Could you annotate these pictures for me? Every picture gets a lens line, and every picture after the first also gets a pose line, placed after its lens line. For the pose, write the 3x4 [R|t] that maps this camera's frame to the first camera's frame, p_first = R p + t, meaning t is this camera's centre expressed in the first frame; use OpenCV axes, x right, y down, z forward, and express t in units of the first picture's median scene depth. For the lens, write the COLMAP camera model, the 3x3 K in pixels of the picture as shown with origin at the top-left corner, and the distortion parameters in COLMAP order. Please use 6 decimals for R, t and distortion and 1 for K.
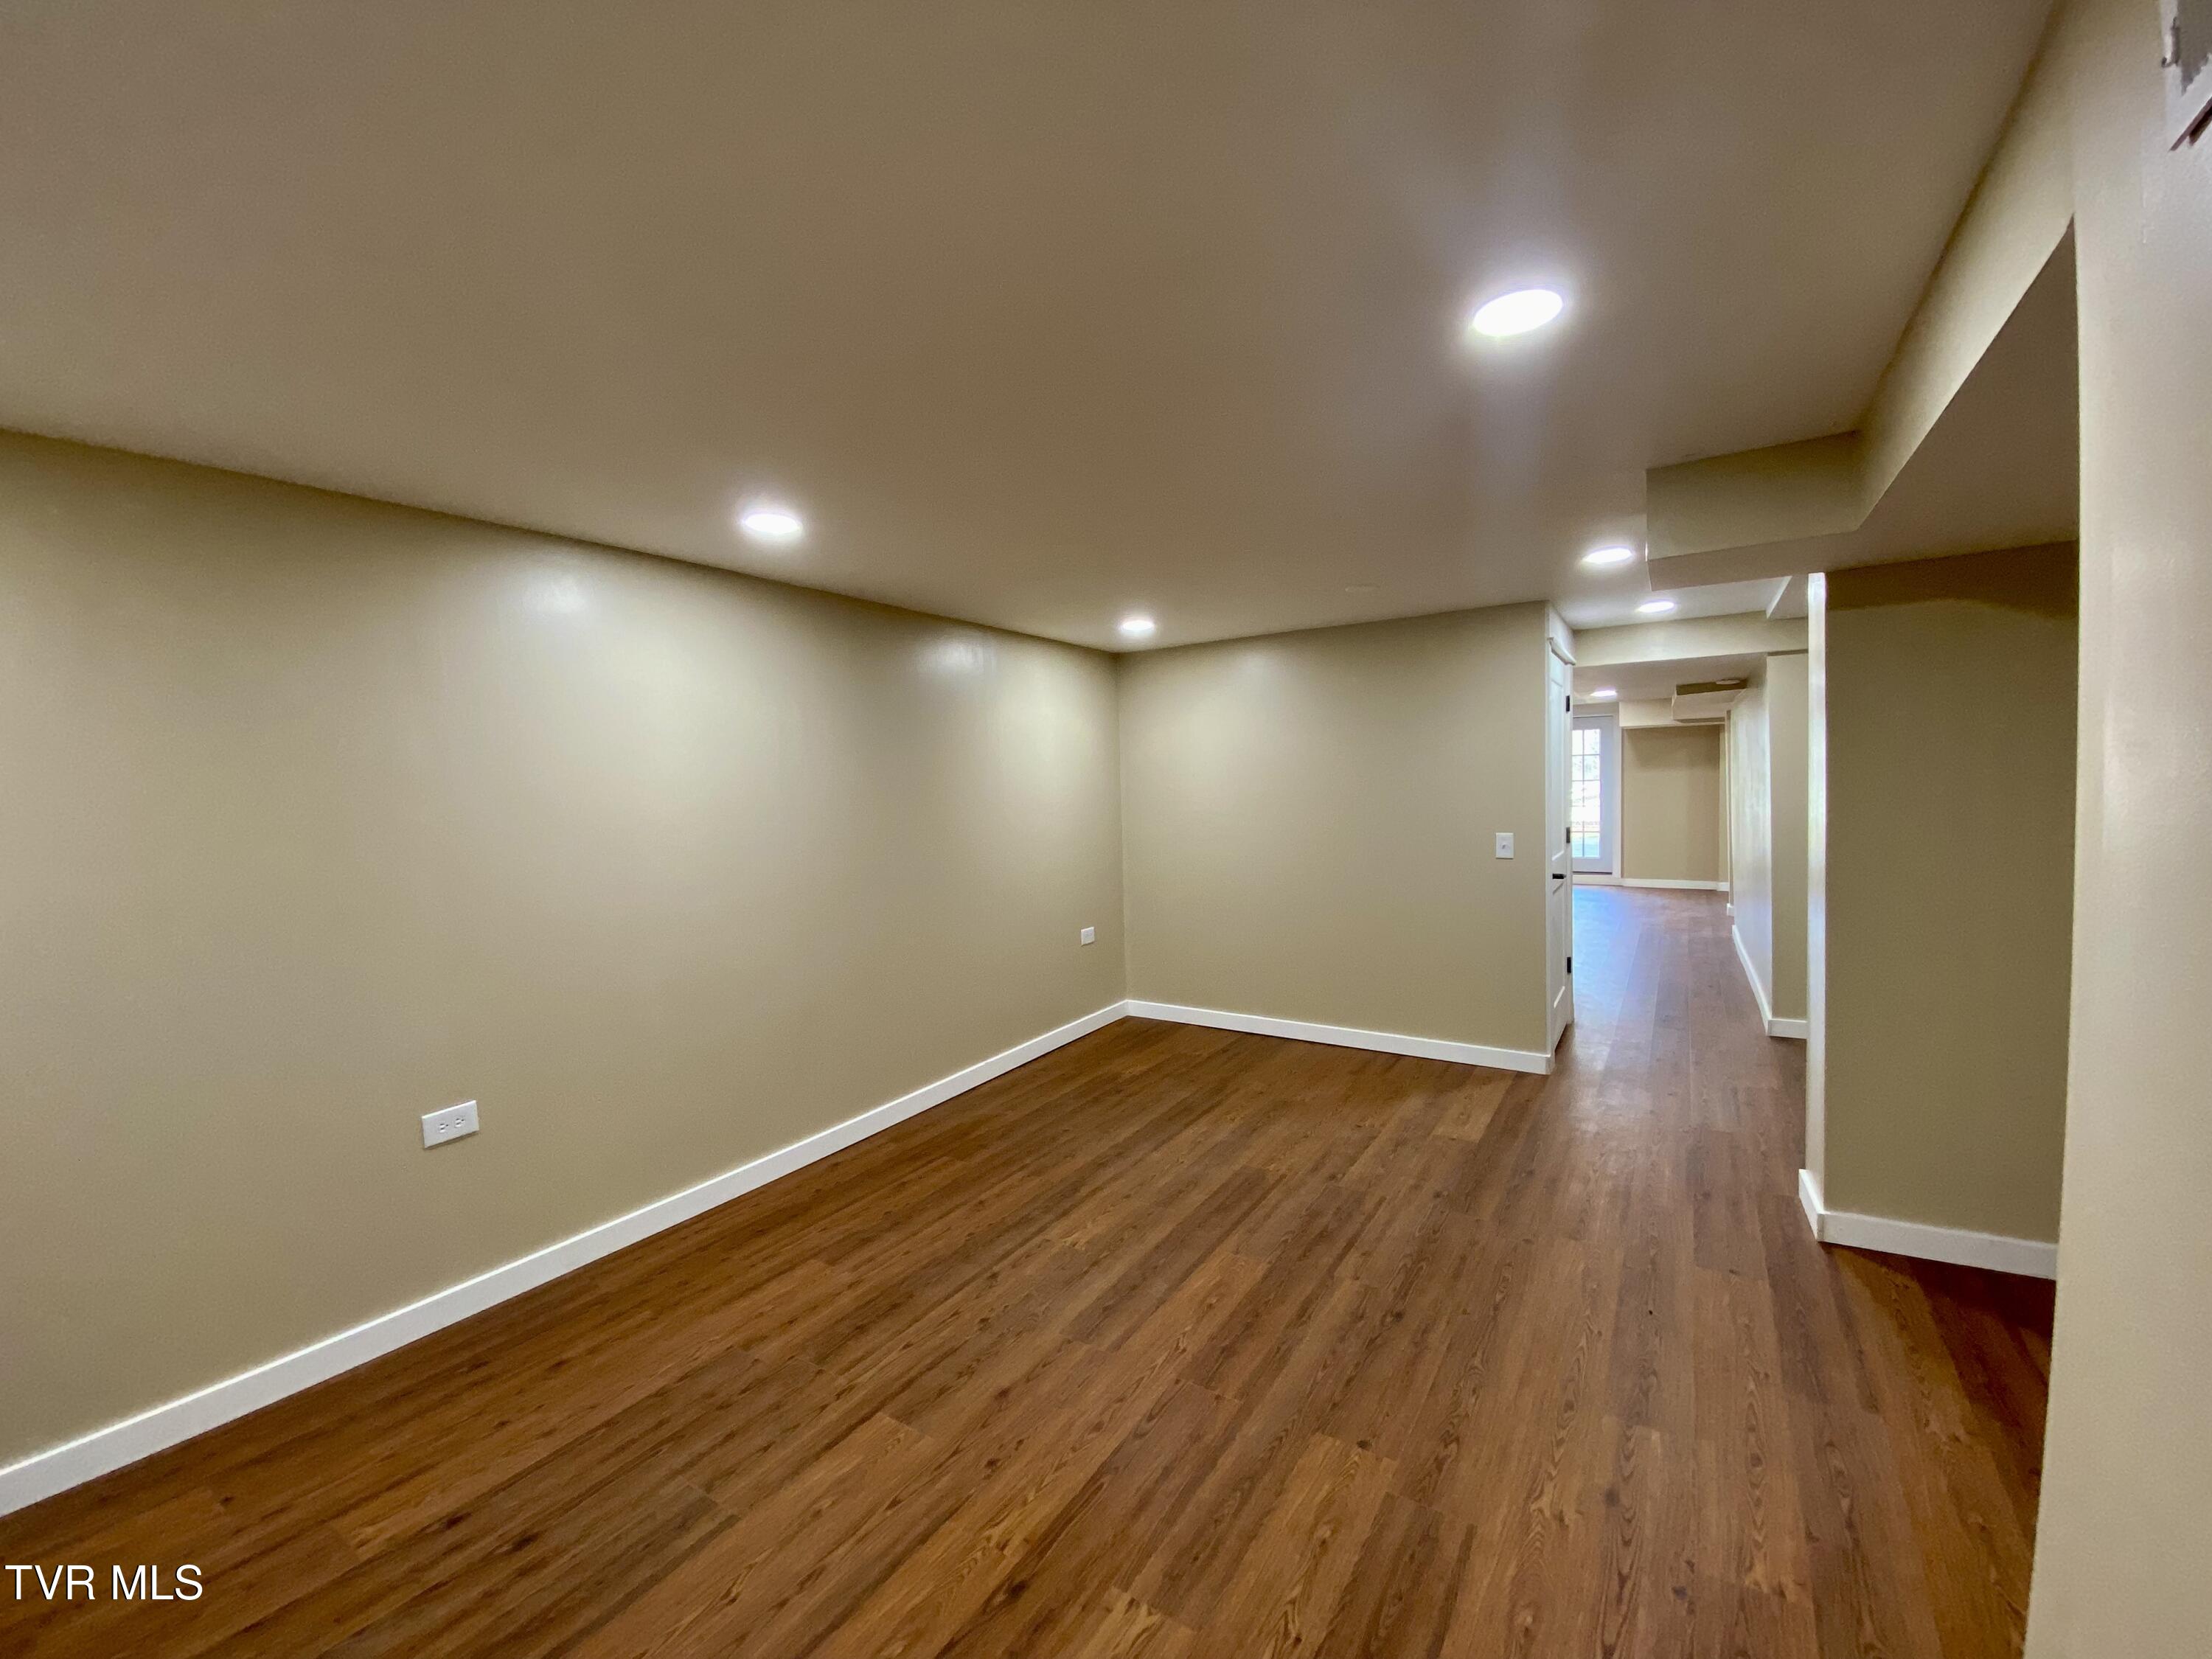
lens RADIAL K [[900.3, 0, 1106.0], [0, 900.3, 829.5], [0, 0, 1]] dist [0.034813, -0.025716]
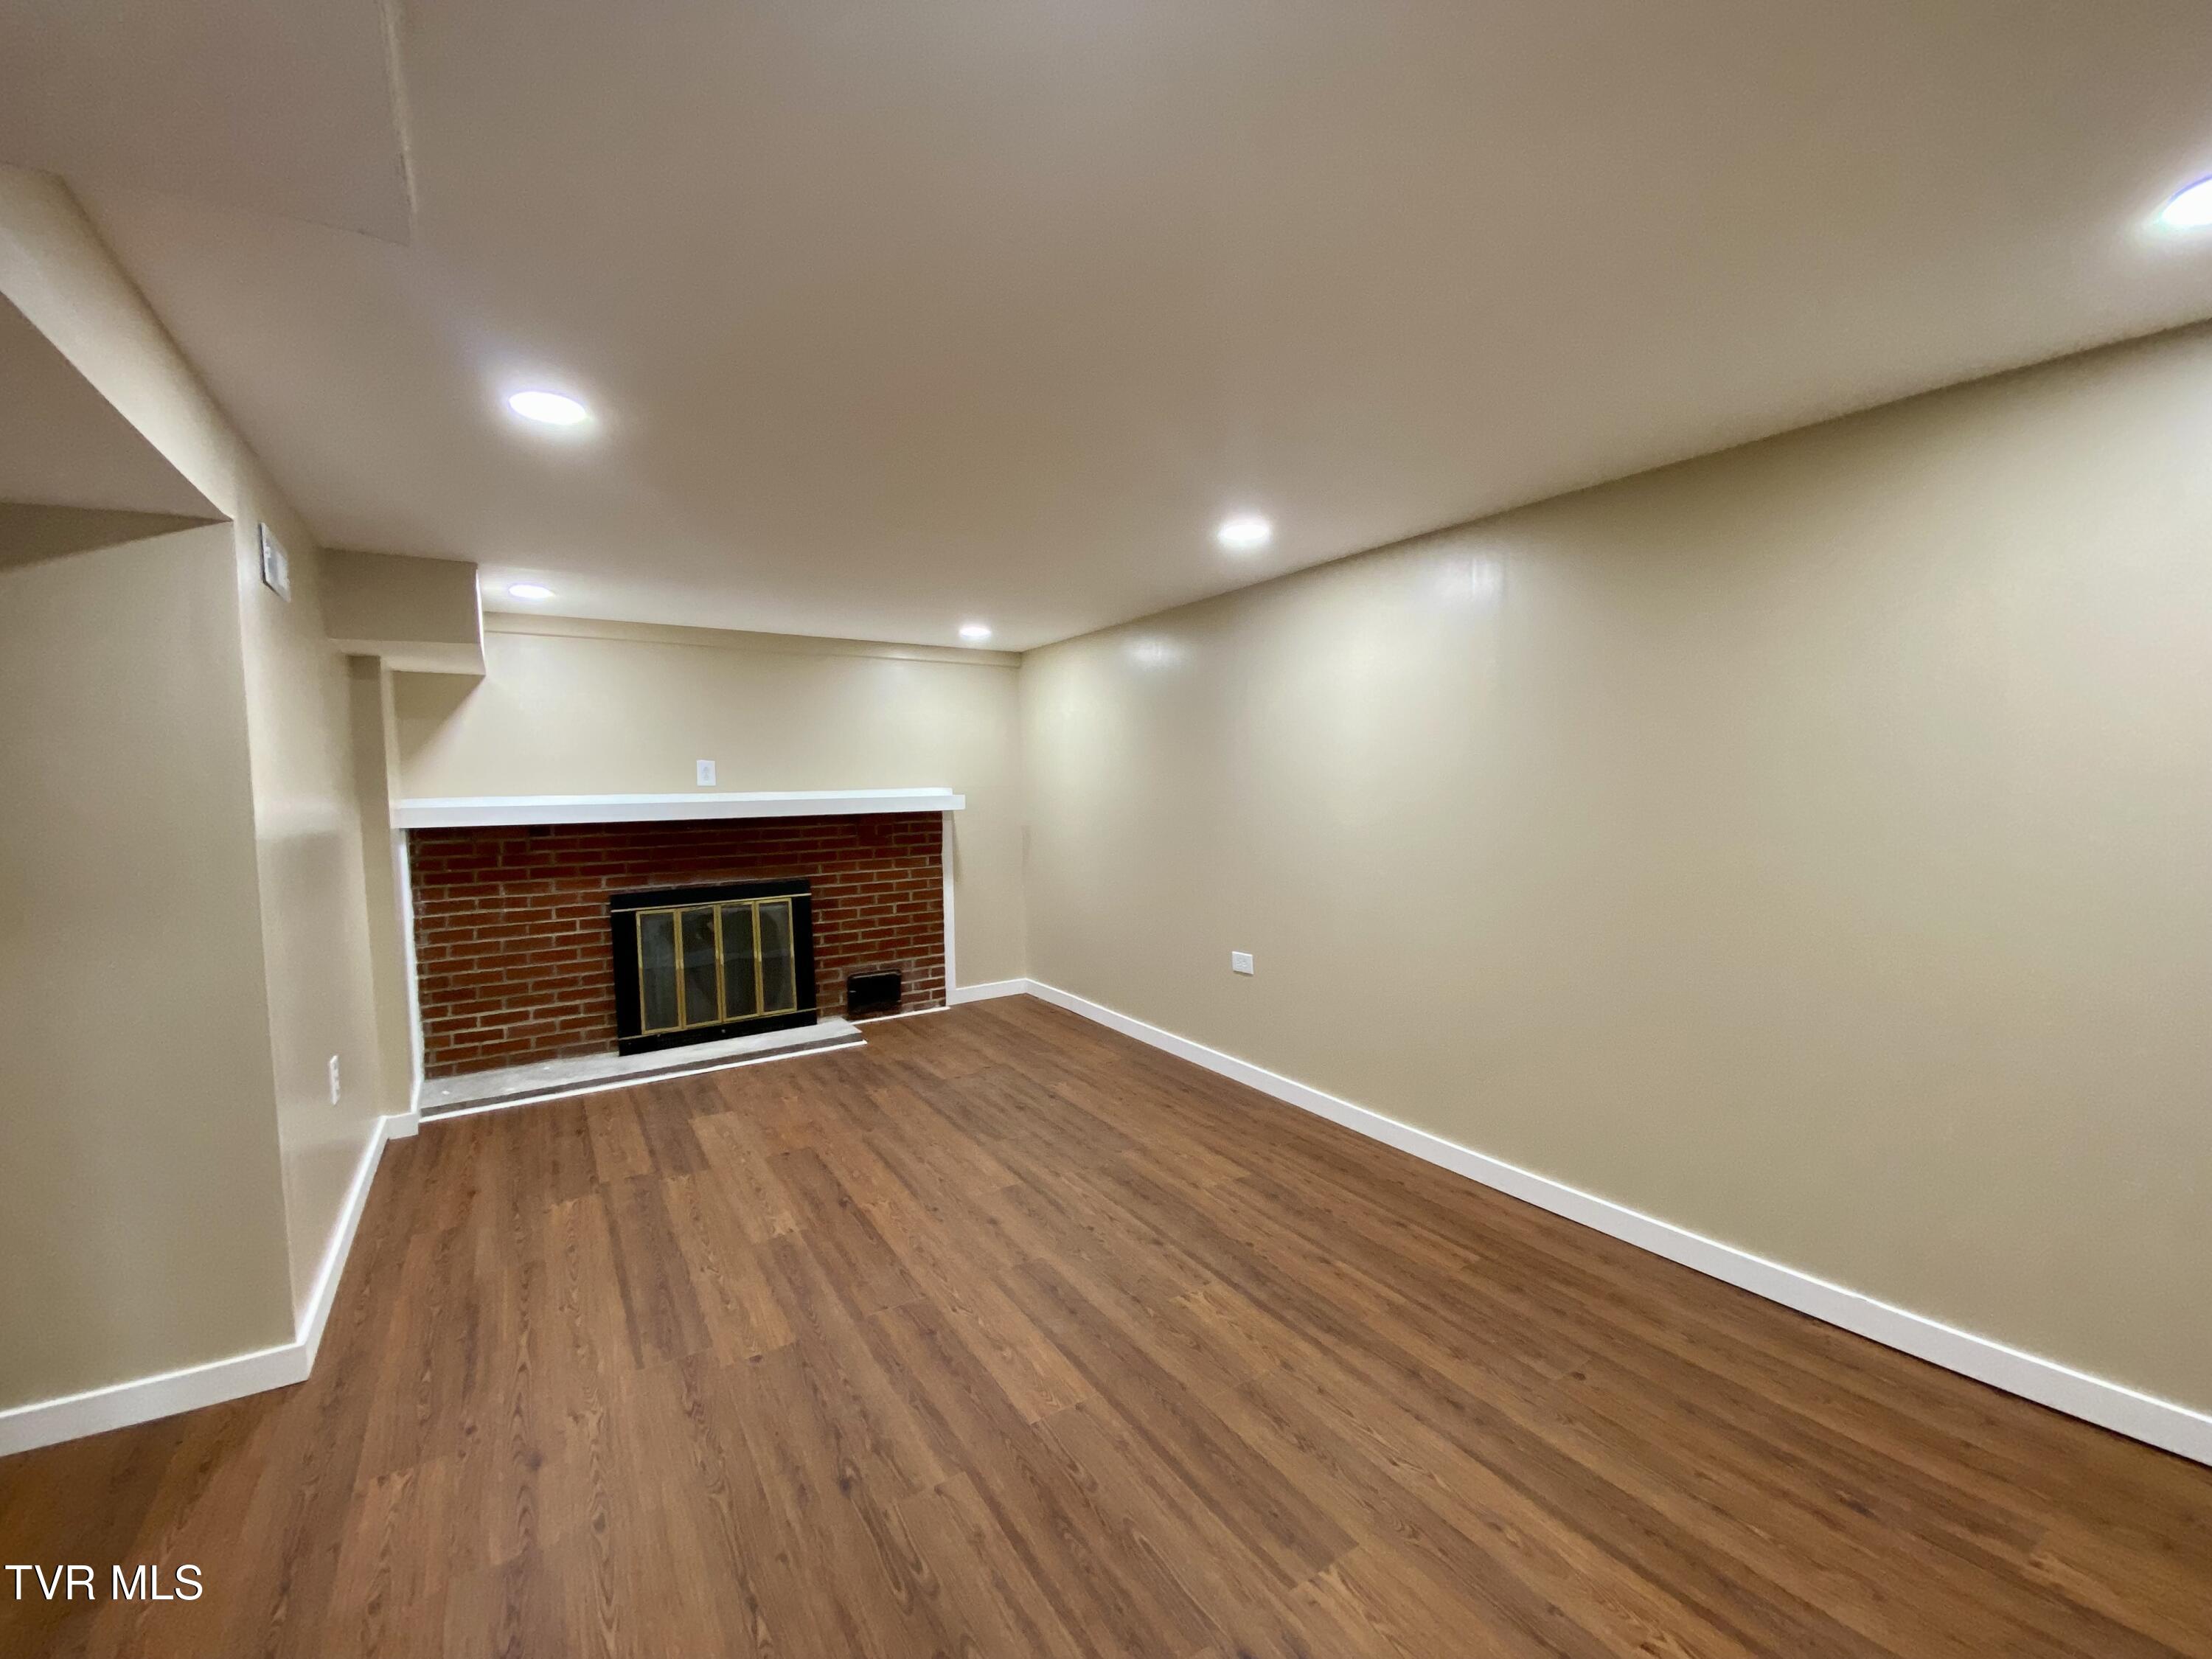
lens RADIAL K [[900.3, 0, 1106.0], [0, 900.3, 829.5], [0, 0, 1]] dist [0.034813, -0.025716]
pose [[-0.412799, 0.088387, -0.906523, 0.816938], [-0.015727, 0.994440, 0.104120, -0.082236], [0.910686, 0.057238, -0.409114, 1.386623]]
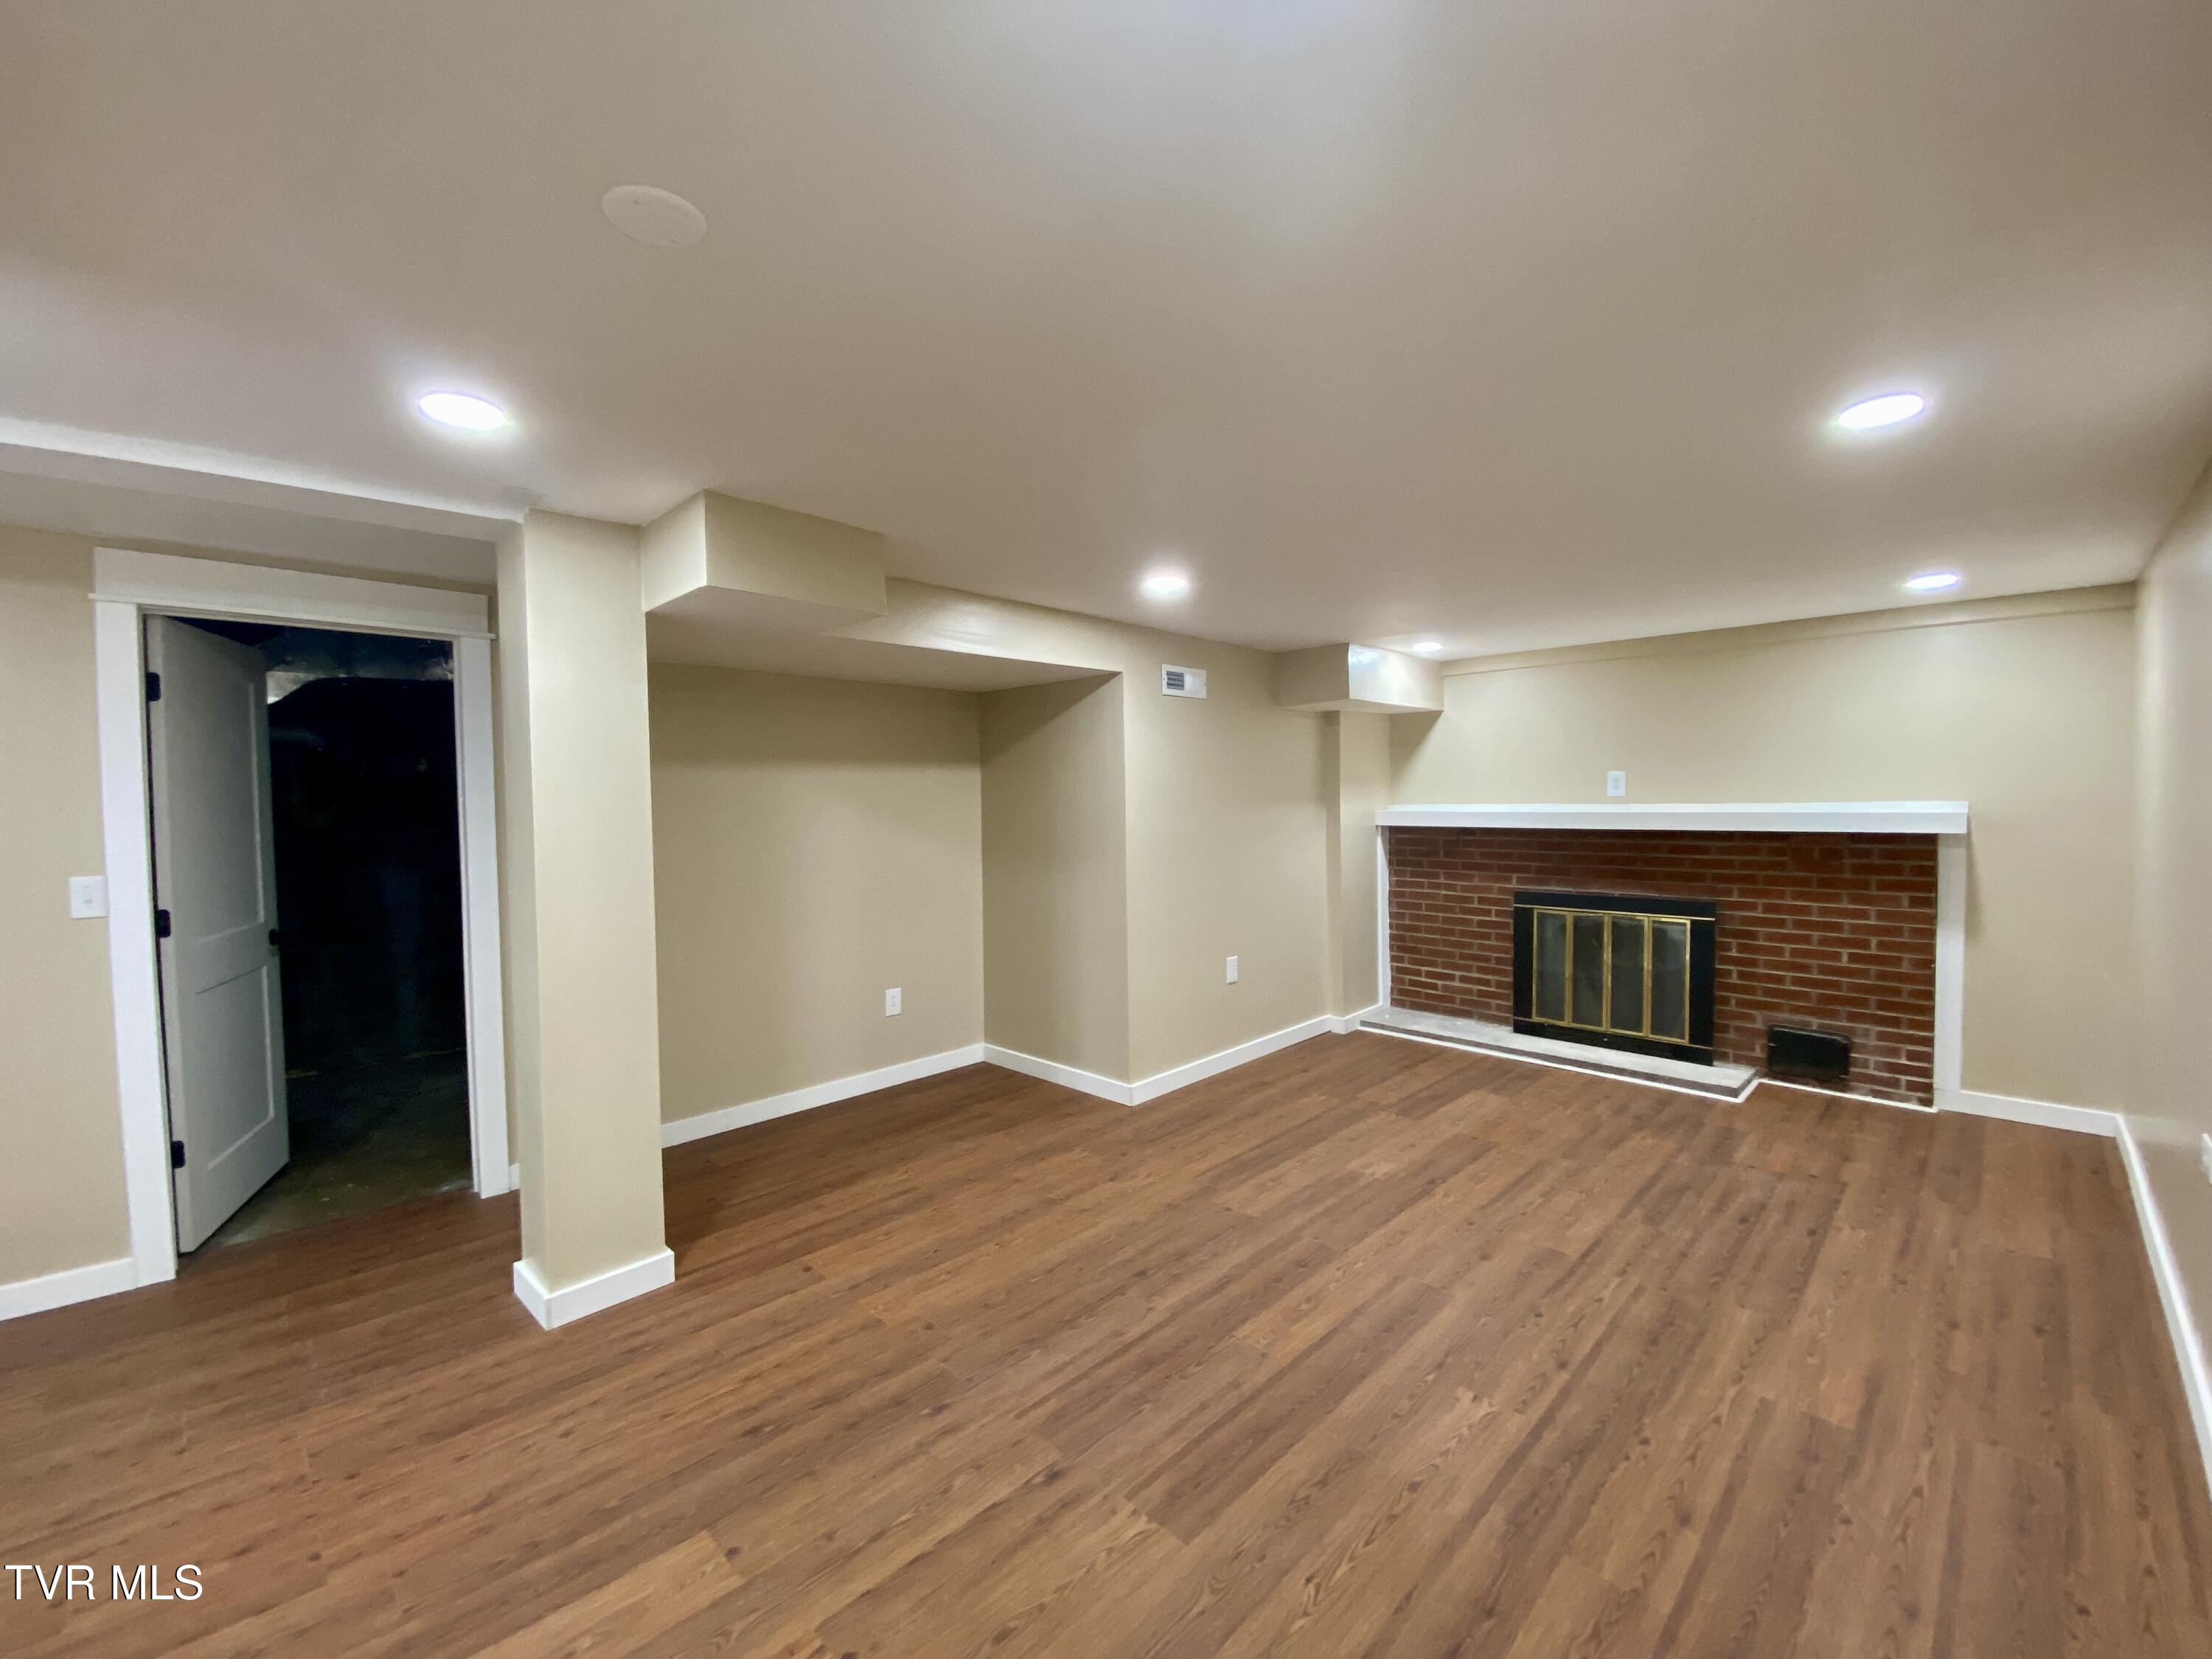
lens RADIAL K [[906.1, 0, 1101.8], [0, 906.1, 824.8], [0, 0, 1]] dist [0.016740, -0.019259]
pose [[-0.975422, 0.035500, 0.217468, 0.096471], [0.052314, 0.996028, 0.072052, -0.098001], [-0.214046, 0.081657, -0.973405, 1.941998]]
